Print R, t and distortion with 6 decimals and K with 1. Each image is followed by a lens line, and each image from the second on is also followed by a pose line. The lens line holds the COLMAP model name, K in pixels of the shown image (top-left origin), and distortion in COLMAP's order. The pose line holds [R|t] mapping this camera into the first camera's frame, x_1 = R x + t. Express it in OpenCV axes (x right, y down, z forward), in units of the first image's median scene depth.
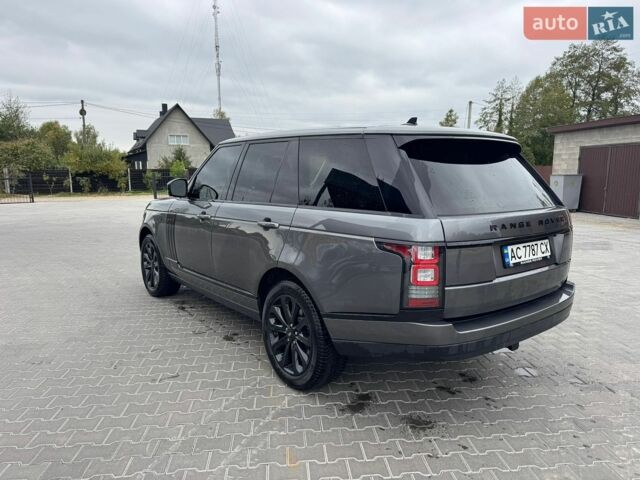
lens RADIAL K [[454.2, 0, 324.3], [0, 454.2, 240.1], [0, 0, 1]] dist [0.038914, -0.046708]
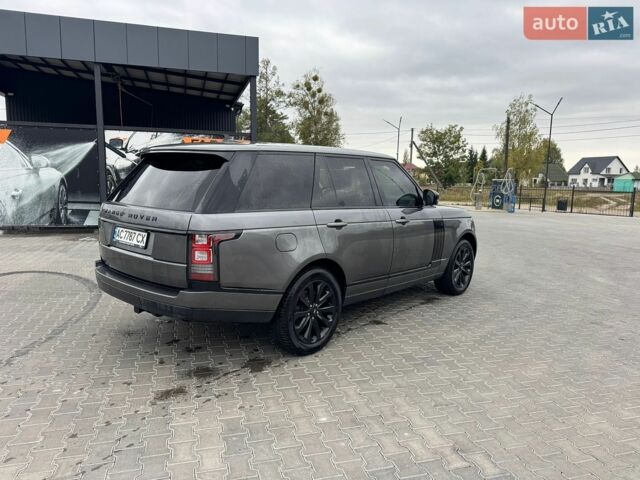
lens RADIAL K [[451.3, 0, 318.8], [0, 451.3, 242.8], [0, 0, 1]] dist [0.061813, -0.094184]
pose [[0.191291, 0.146576, -0.970527, 0.118343], [-0.172656, 0.978394, 0.113733, -0.012921], [0.966229, 0.145811, 0.212465, 0.081204]]
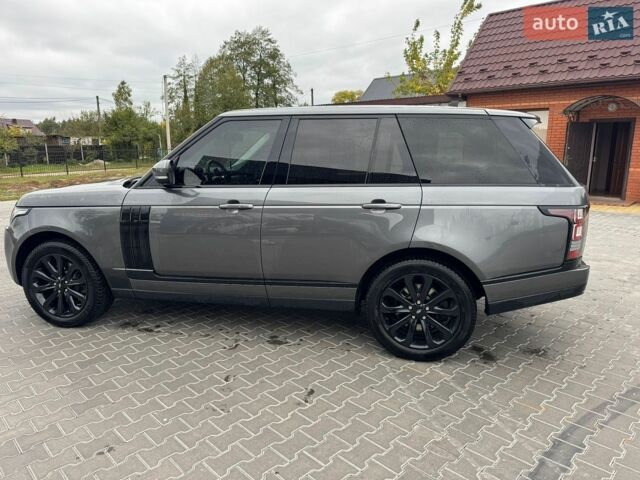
lens RADIAL K [[456.5, 0, 320.0], [0, 456.5, 240.0], [0, 0, 1]] dist [0.033237, -0.046039]
pose [[0.770489, -0.127540, 0.624564, -0.064768], [0.096688, 0.991826, 0.083259, -0.004332], [-0.630077, -0.003762, 0.776523, 0.025785]]
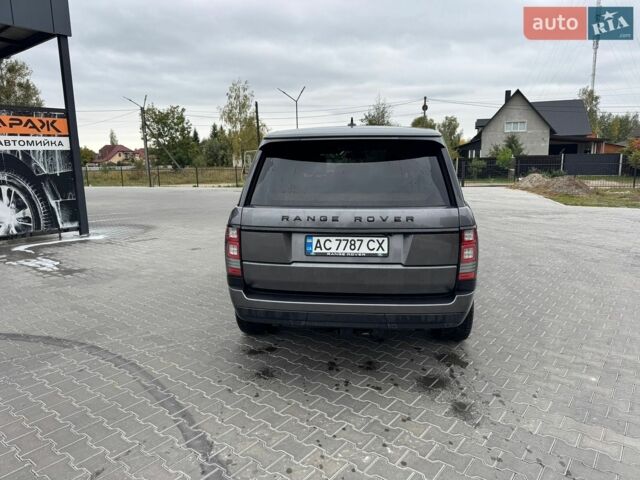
lens RADIAL K [[454.2, 0, 324.3], [0, 454.2, 240.1], [0, 0, 1]] dist [0.038914, -0.046708]
pose [[0.729899, 0.109727, -0.674691, 0.072057], [-0.091927, 0.993822, 0.062180, -0.003064], [0.677346, 0.016638, 0.735477, 0.012966]]
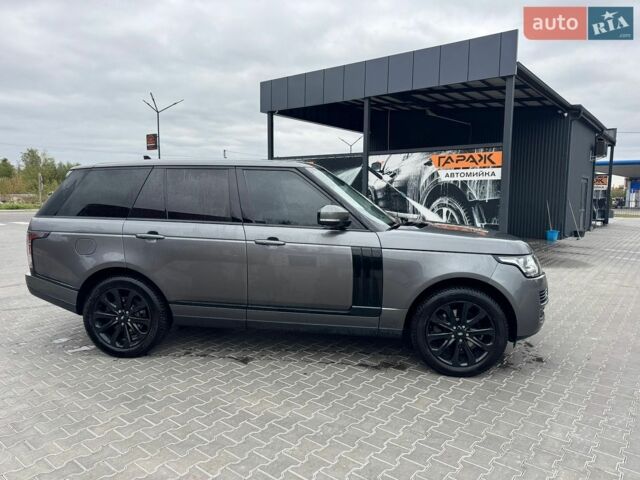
lens RADIAL K [[456.5, 0, 320.0], [0, 456.5, 240.0], [0, 0, 1]] dist [0.033237, -0.046039]
pose [[-0.702927, 0.069969, -0.707812, 0.068750], [-0.113590, 0.971334, 0.208824, -0.029797], [0.702133, 0.227188, -0.674830, 0.194474]]
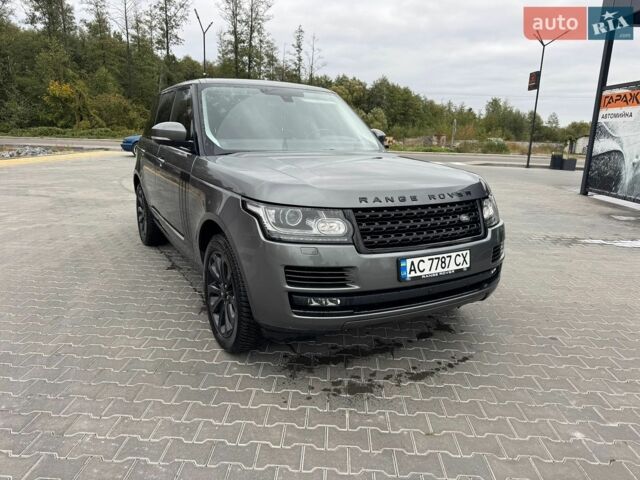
lens RADIAL K [[454.2, 0, 324.3], [0, 454.2, 240.1], [0, 0, 1]] dist [0.038914, -0.046708]
pose [[-0.986802, -0.060098, 0.150363, -0.039353], [-0.000250, 0.929140, 0.369728, -0.029483], [-0.161928, 0.364811, -0.916893, 0.215478]]
